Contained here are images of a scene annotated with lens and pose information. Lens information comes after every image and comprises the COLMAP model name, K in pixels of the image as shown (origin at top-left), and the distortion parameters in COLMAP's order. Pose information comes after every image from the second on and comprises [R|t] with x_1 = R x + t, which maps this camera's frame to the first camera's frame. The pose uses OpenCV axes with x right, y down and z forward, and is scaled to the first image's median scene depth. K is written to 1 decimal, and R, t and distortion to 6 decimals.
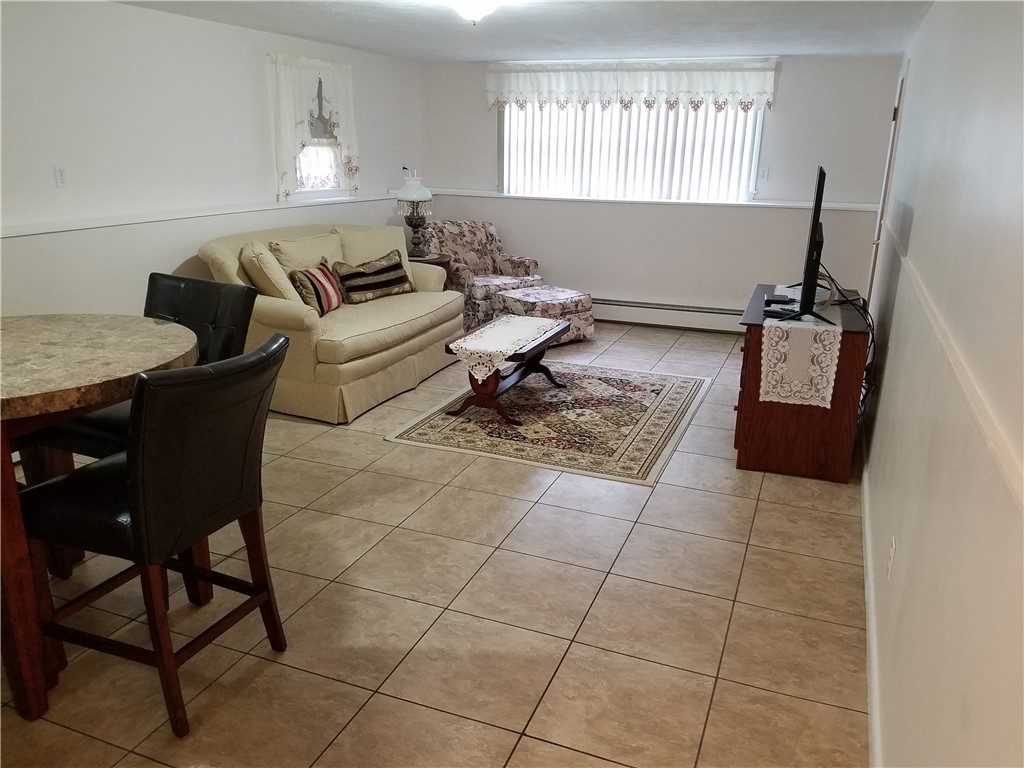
lens RADIAL K [[784.8, 0, 512.0], [0, 784.8, 384.0], [0, 0, 1]] dist [0.227693, -0.410041]
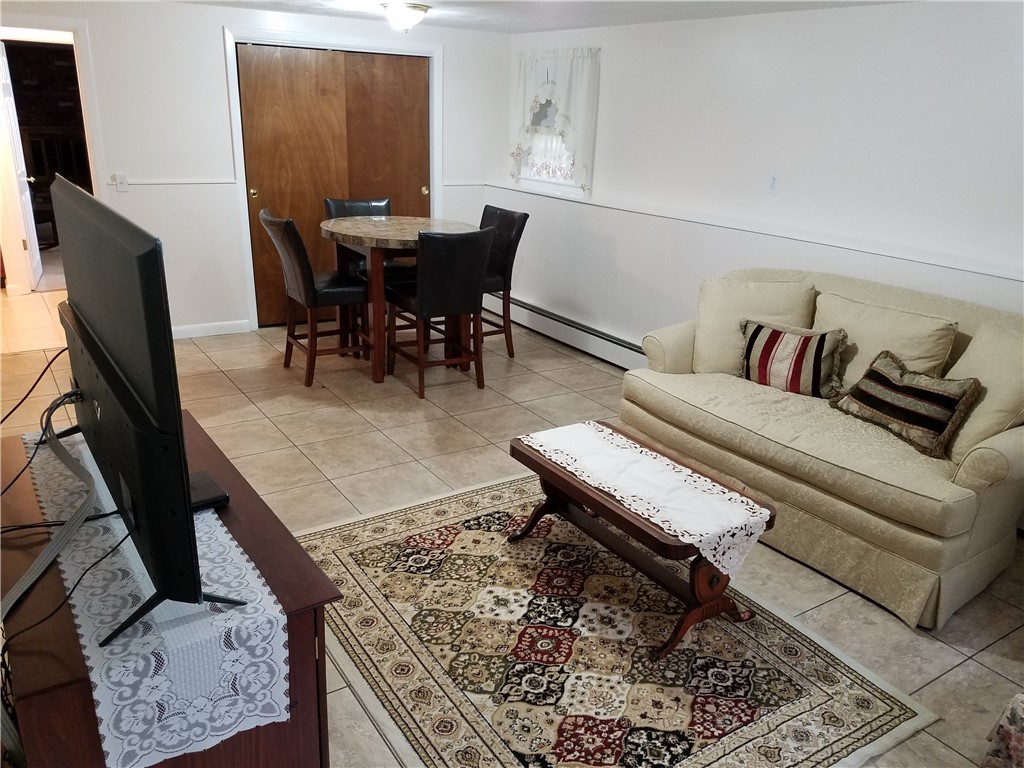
lens RADIAL K [[784.8, 0, 512.0], [0, 784.8, 384.0], [0, 0, 1]] dist [0.227693, -0.410041]
pose [[-0.570422, 0.227172, -0.789311, 0.528618], [-0.285237, 0.846391, 0.449736, -0.380326], [0.770233, 0.481680, -0.418002, 1.194380]]
